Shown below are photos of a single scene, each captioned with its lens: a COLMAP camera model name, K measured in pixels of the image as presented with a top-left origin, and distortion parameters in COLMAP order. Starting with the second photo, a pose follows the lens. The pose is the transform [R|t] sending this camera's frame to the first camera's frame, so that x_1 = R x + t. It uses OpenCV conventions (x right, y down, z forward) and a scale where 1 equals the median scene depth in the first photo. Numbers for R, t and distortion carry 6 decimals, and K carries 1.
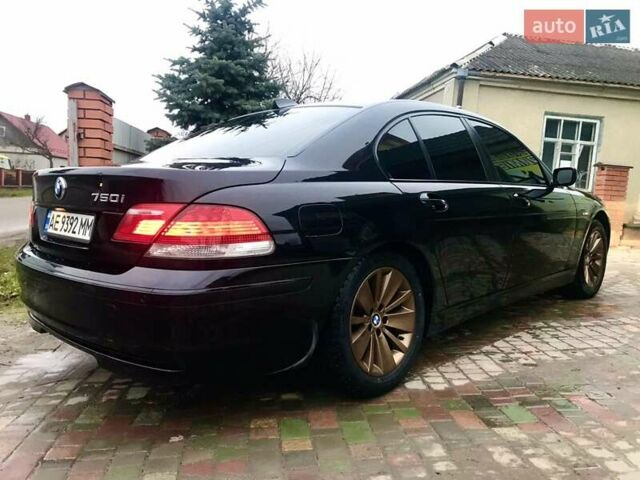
lens RADIAL K [[515.8, 0, 320.0], [0, 515.8, 240.1], [0, 0, 1]] dist [0.009616, 0.013948]
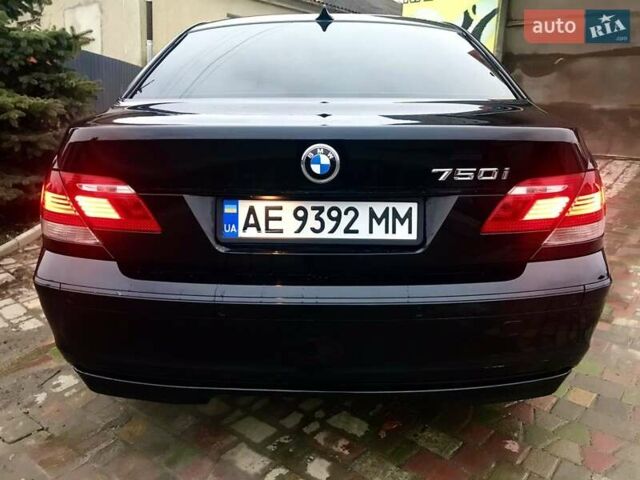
lens RADIAL K [[515.8, 0, 320.1], [0, 515.8, 240.1], [0, 0, 1]] dist [0.009616, 0.013948]
pose [[0.733295, -0.197679, 0.650540, -1.003864], [0.074638, 0.974423, 0.211964, -0.154124], [-0.675802, -0.106877, 0.729294, 0.626810]]
